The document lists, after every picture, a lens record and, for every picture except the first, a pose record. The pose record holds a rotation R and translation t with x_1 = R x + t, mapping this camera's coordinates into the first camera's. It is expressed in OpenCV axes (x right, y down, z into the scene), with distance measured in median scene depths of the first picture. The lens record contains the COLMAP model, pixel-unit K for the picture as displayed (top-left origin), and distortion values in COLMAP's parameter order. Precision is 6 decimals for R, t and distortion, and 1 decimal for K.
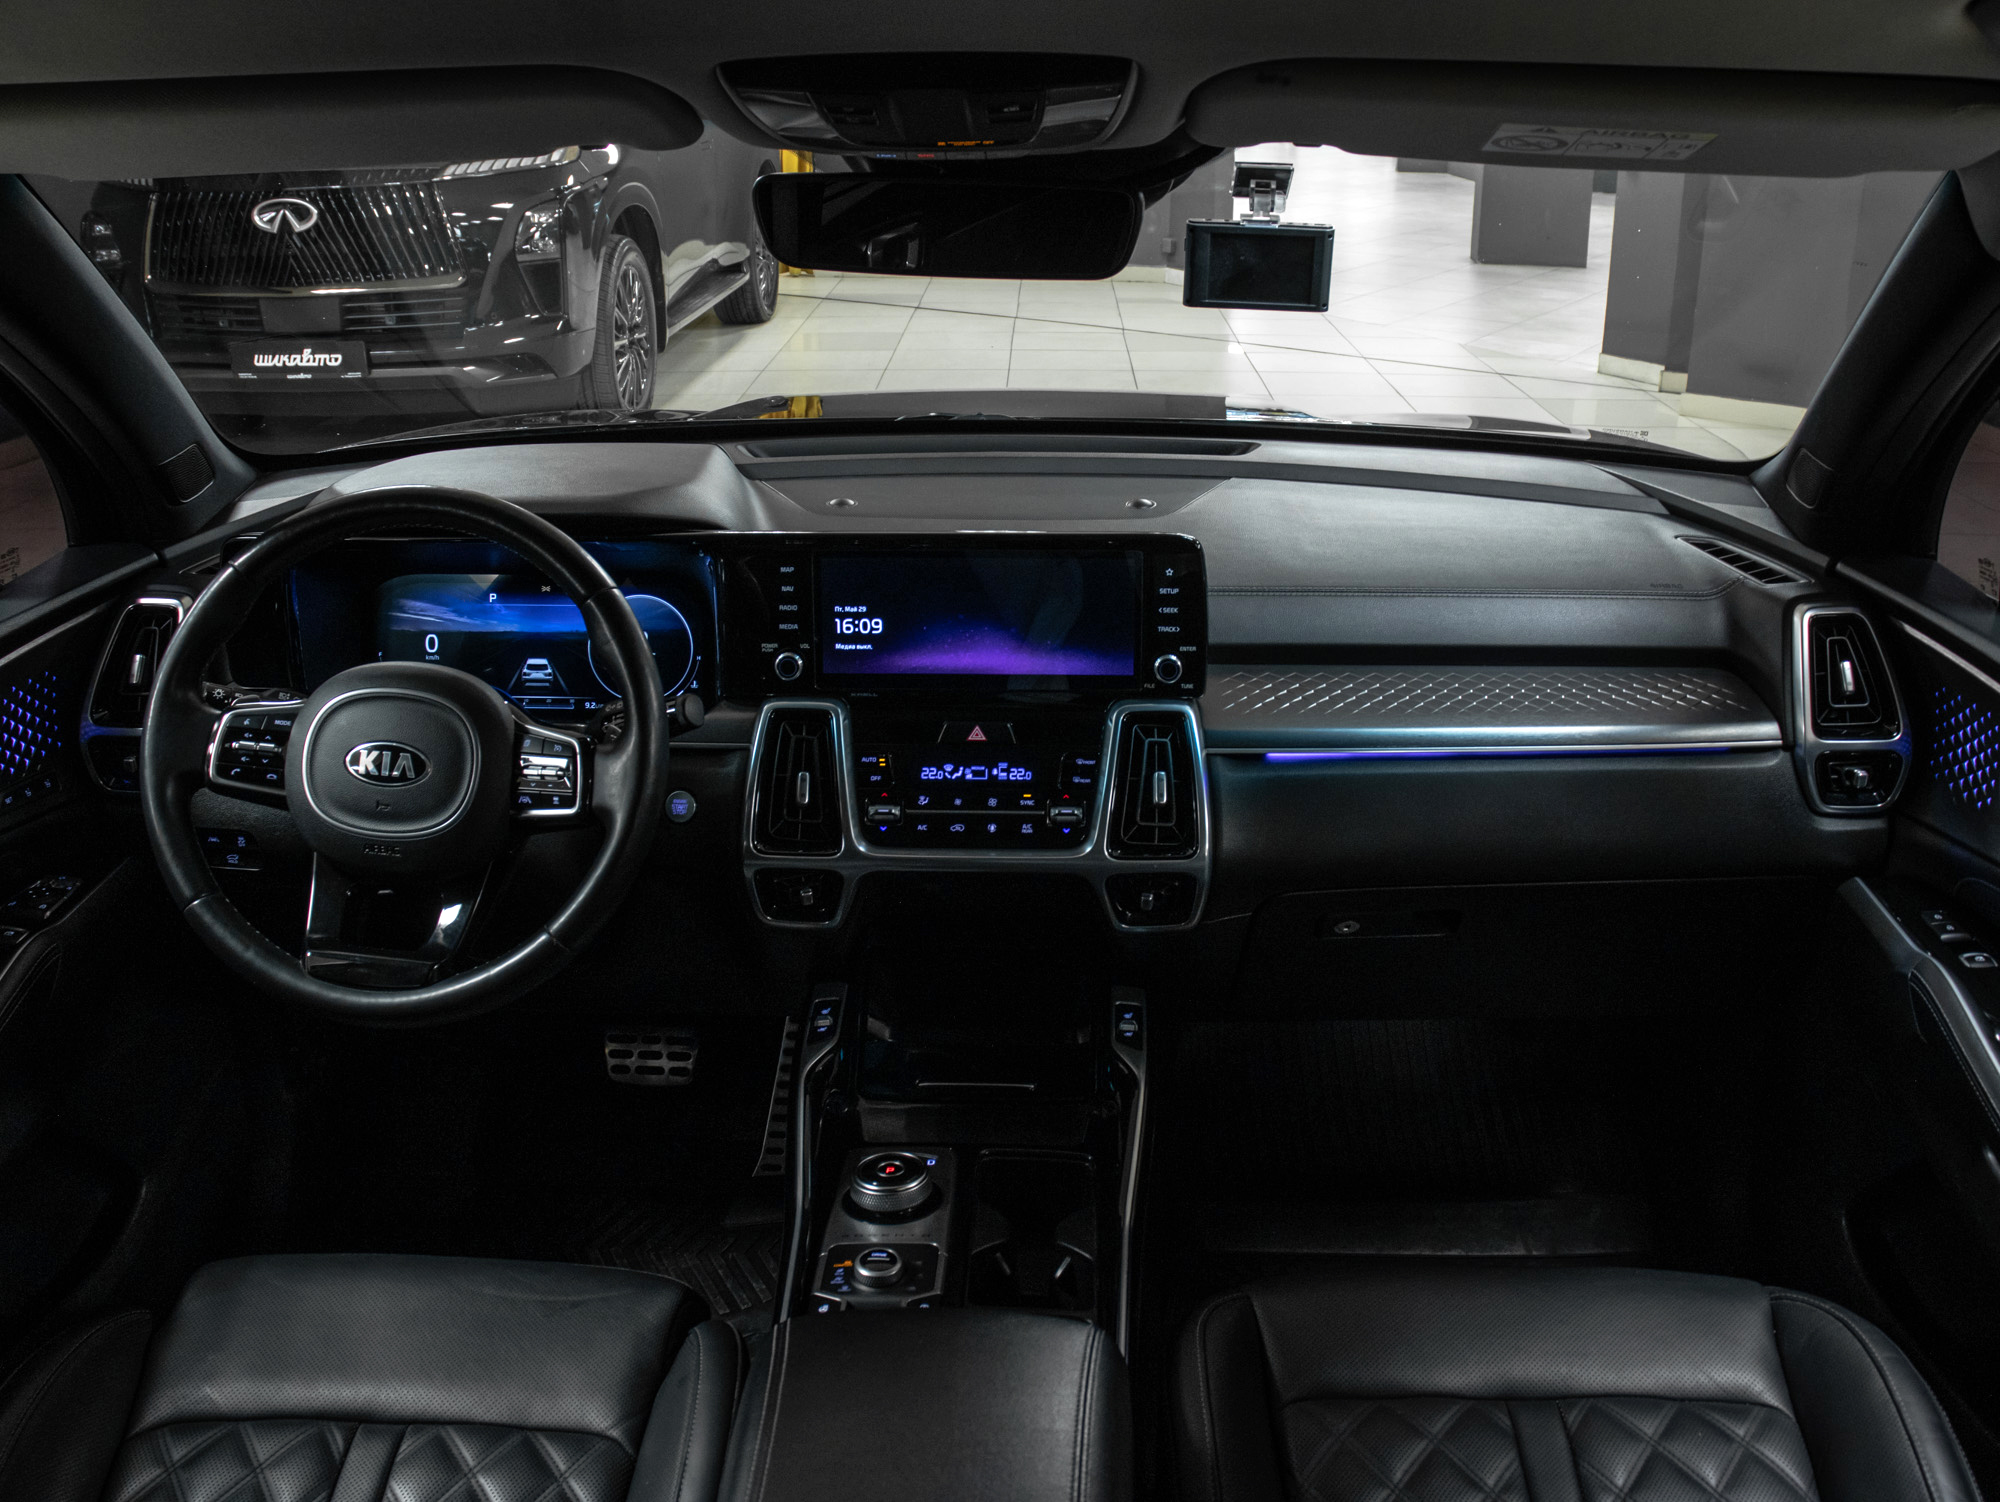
lens RADIAL K [[1834.4, 0, 1000.0], [0, 1834.4, 751.0], [0, 0, 1]] dist [-0.134180, 0.002207]
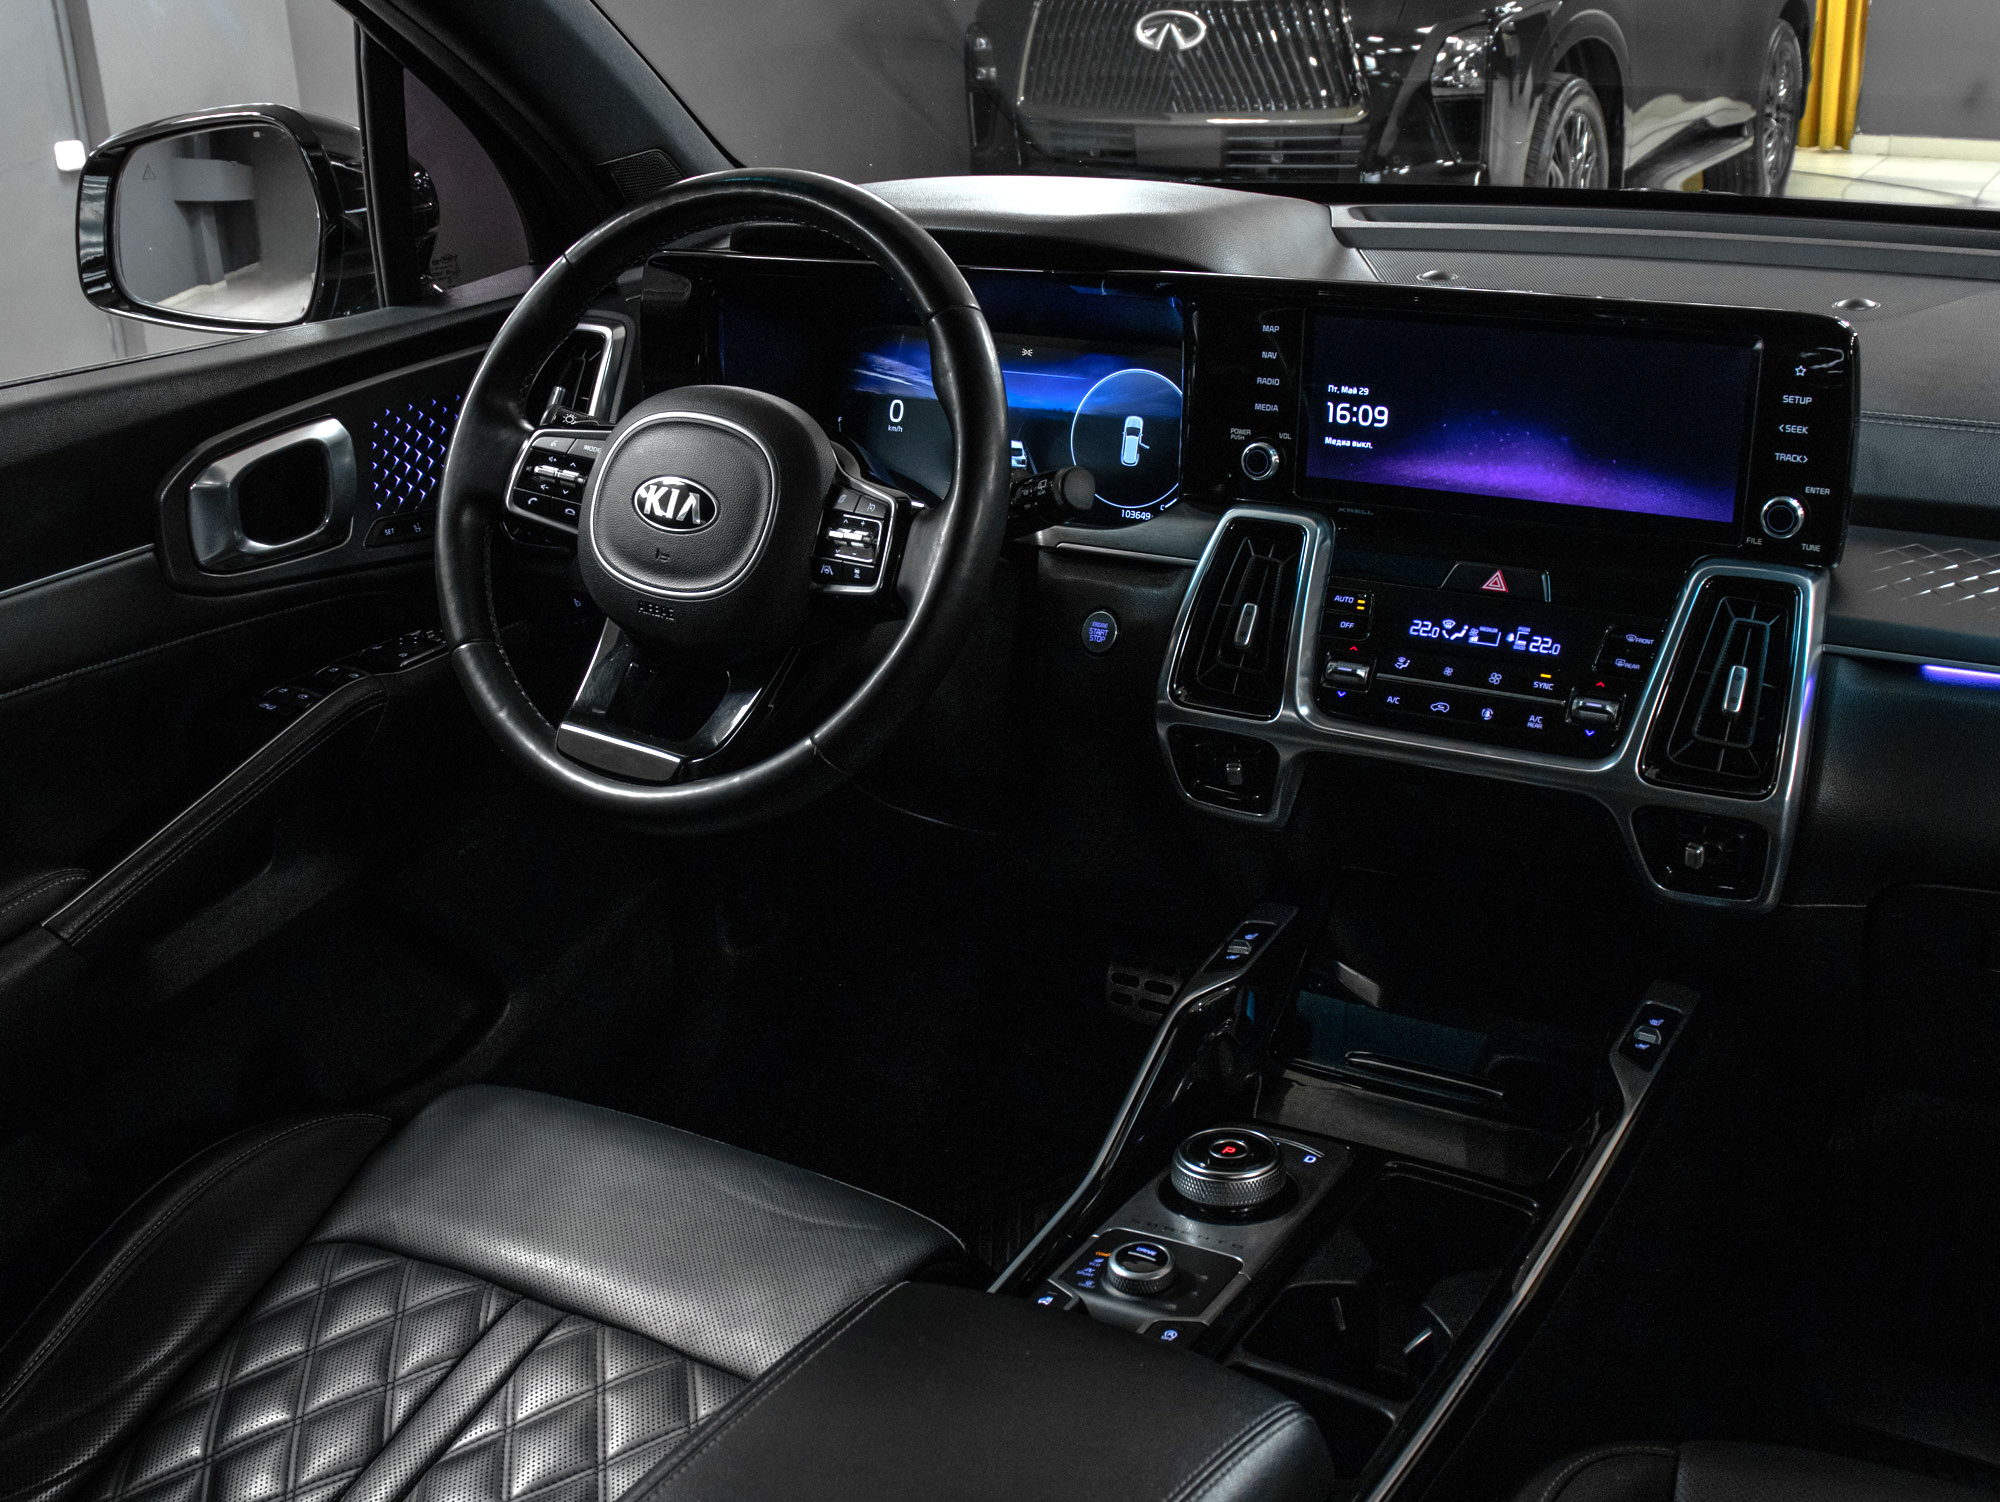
lens RADIAL K [[2165.9, 0, 939.4], [0, 2165.9, 776.2], [0, 0, 1]] dist [-0.180695, 0.146759]
pose [[0.869996, 0.153005, -0.468719, 0.197565], [-0.139634, 0.988172, 0.063394, 0.042201], [0.472874, 0.010296, 0.881070, 0.180615]]
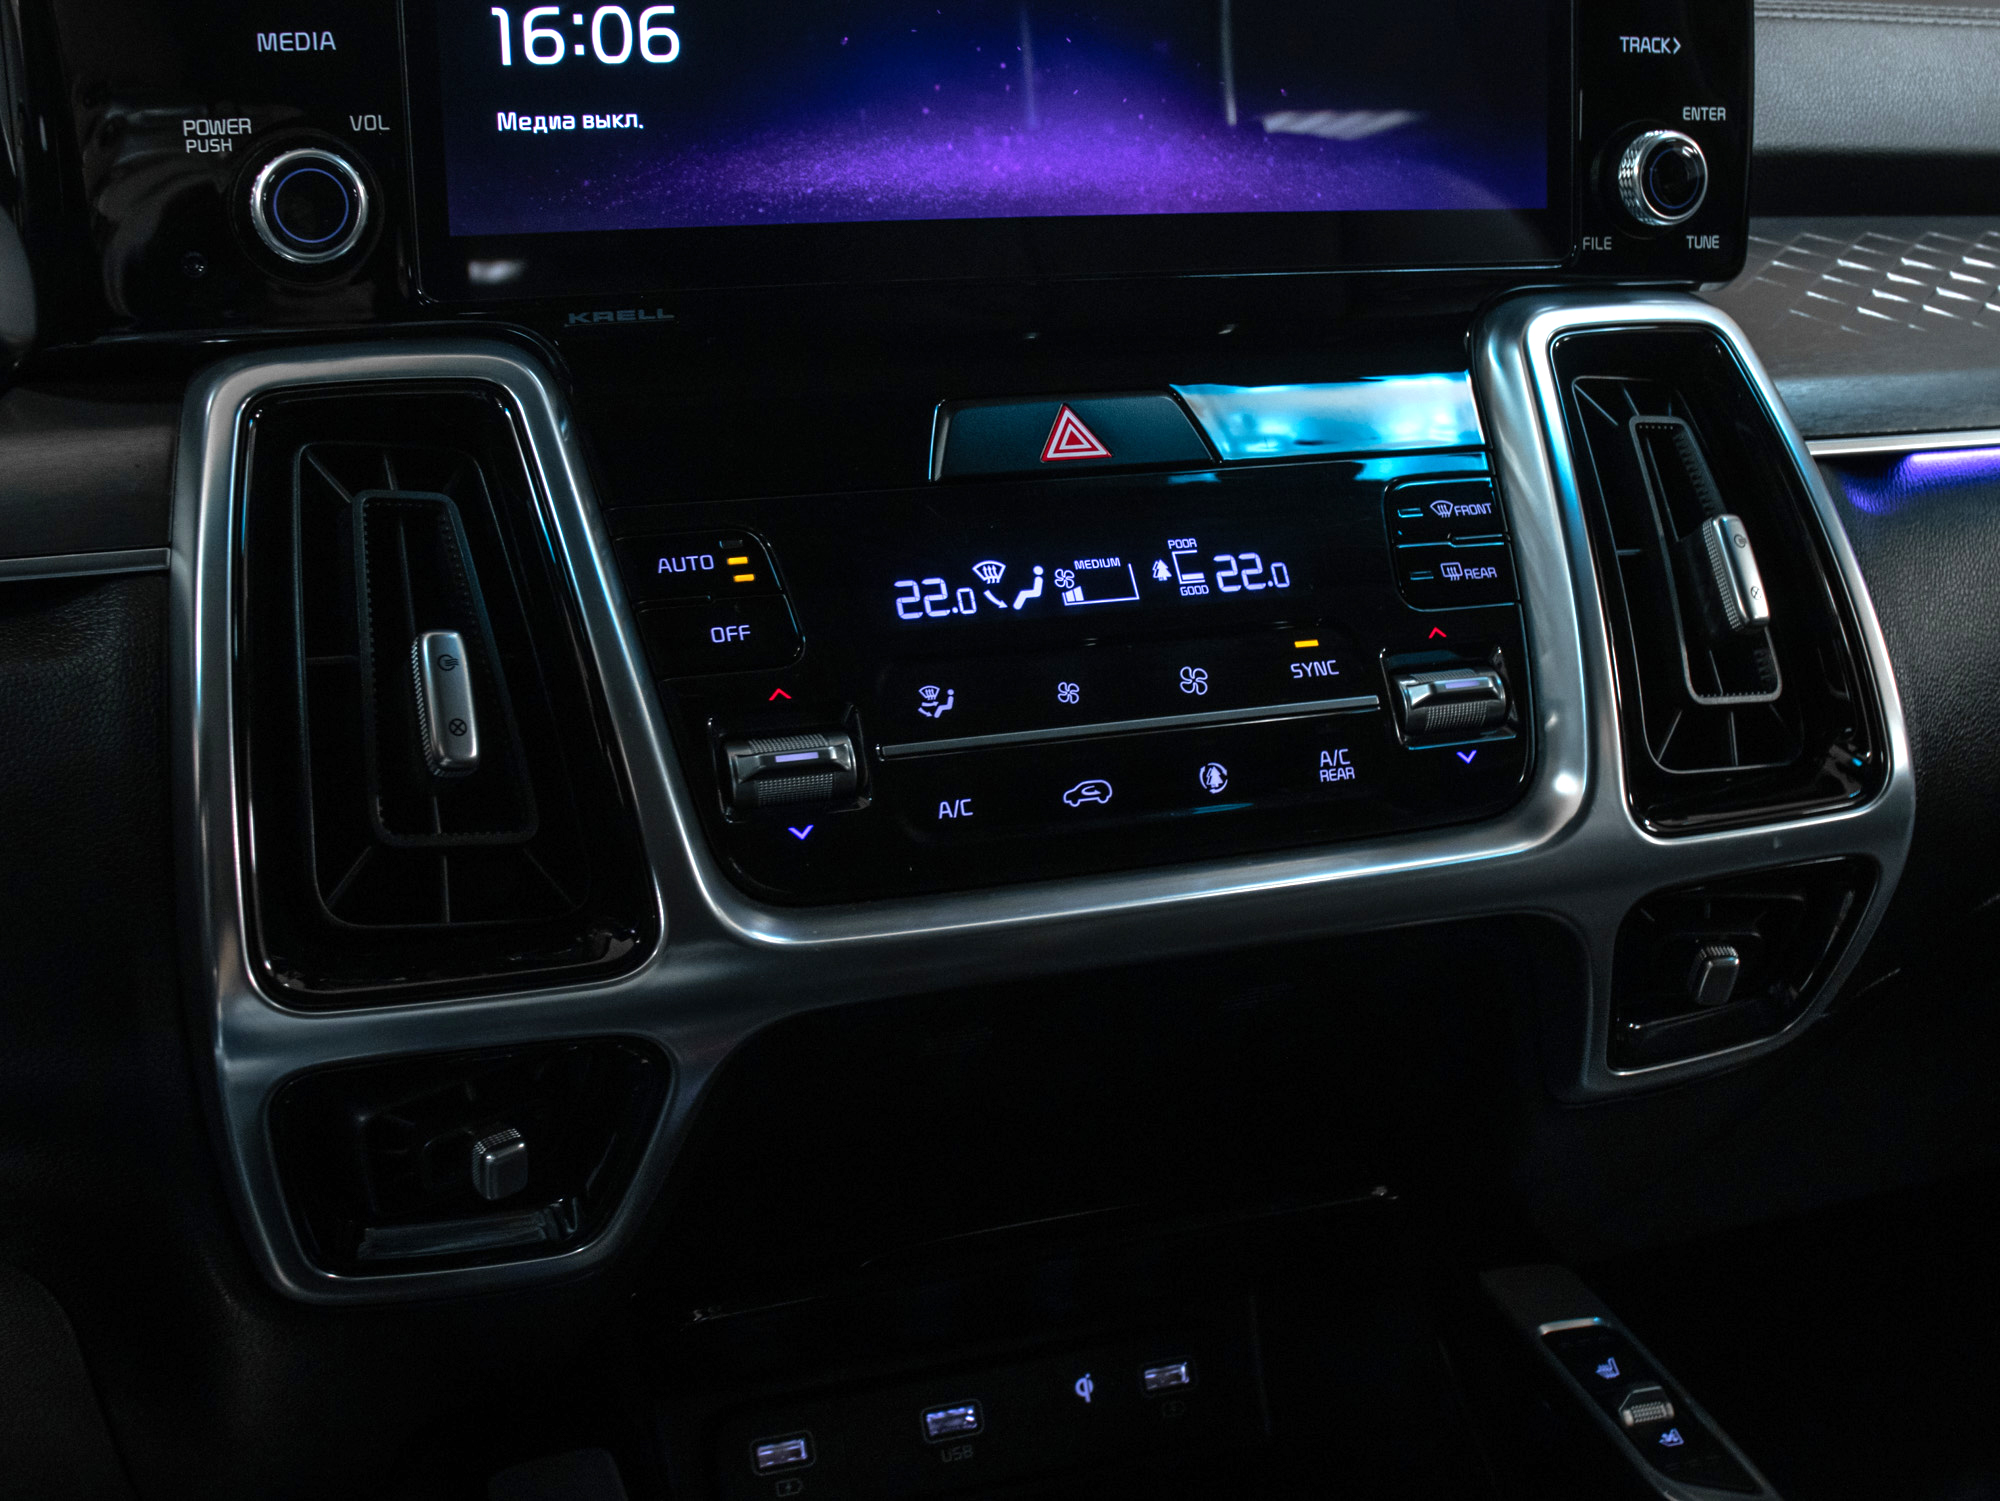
lens RADIAL K [[2165.9, 0, 939.4], [0, 2165.9, 775.7], [0, 0, 1]] dist [-0.180695, 0.146759]
pose [[0.931847, -0.110175, 0.345720, -0.142876], [0.112820, 0.993536, 0.012530, 0.033074], [-0.344866, 0.027328, 0.938254, 0.720313]]
